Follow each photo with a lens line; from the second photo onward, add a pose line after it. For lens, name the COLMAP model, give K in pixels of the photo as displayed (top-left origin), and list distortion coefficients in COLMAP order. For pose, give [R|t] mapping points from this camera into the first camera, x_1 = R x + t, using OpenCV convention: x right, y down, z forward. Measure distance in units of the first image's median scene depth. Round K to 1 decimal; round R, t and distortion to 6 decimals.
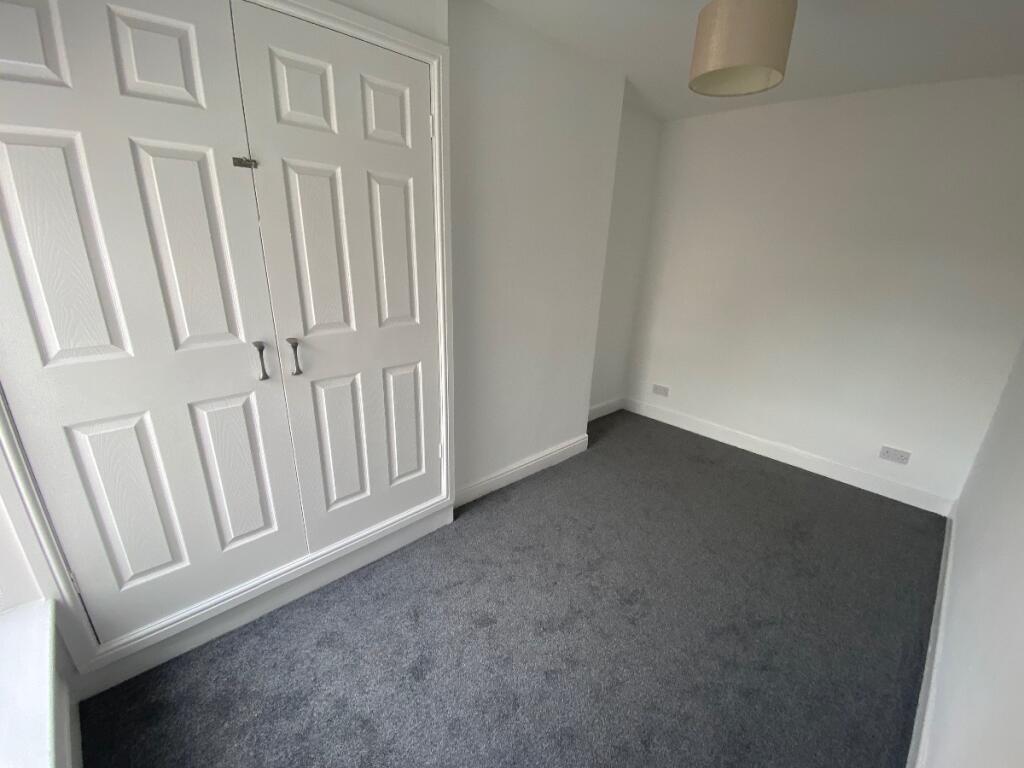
lens RADIAL K [[414.8, 0, 512.0], [0, 414.8, 384.0], [0, 0, 1]] dist [0.028931, -0.025987]
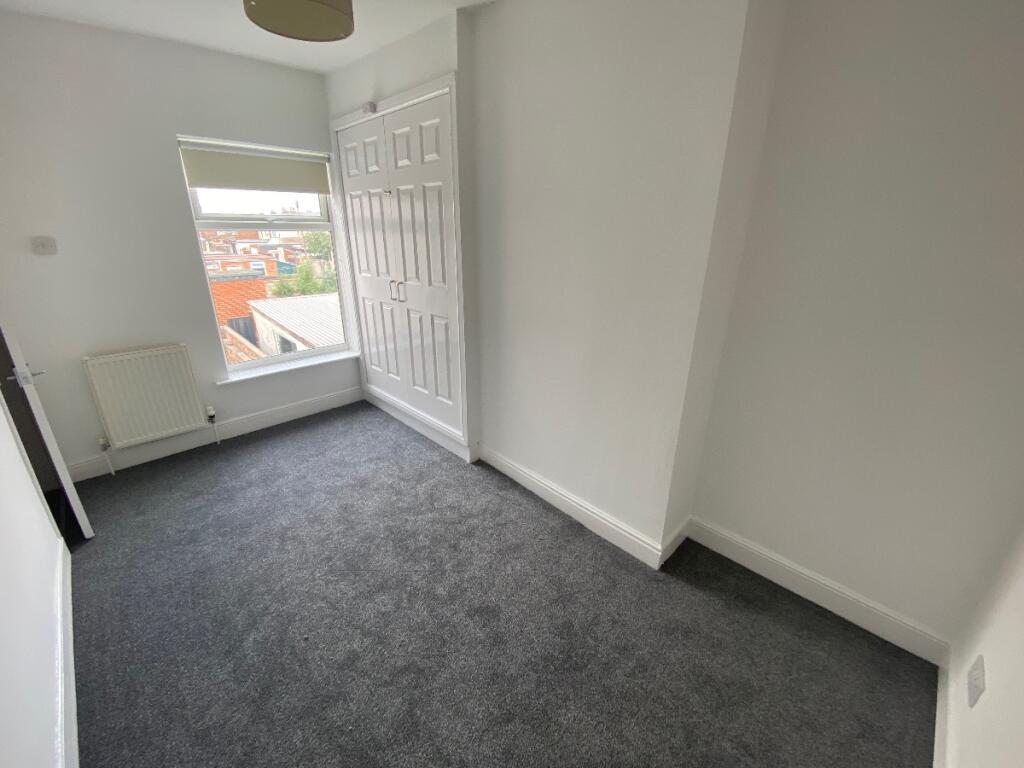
lens RADIAL K [[414.8, 0, 512.0], [0, 414.8, 384.0], [0, 0, 1]] dist [0.028931, -0.025987]
pose [[0.014998, 0.314657, -0.949087, 1.179313], [-0.326125, 0.898826, 0.292840, -0.340663], [0.945208, 0.305129, 0.116098, 1.152080]]
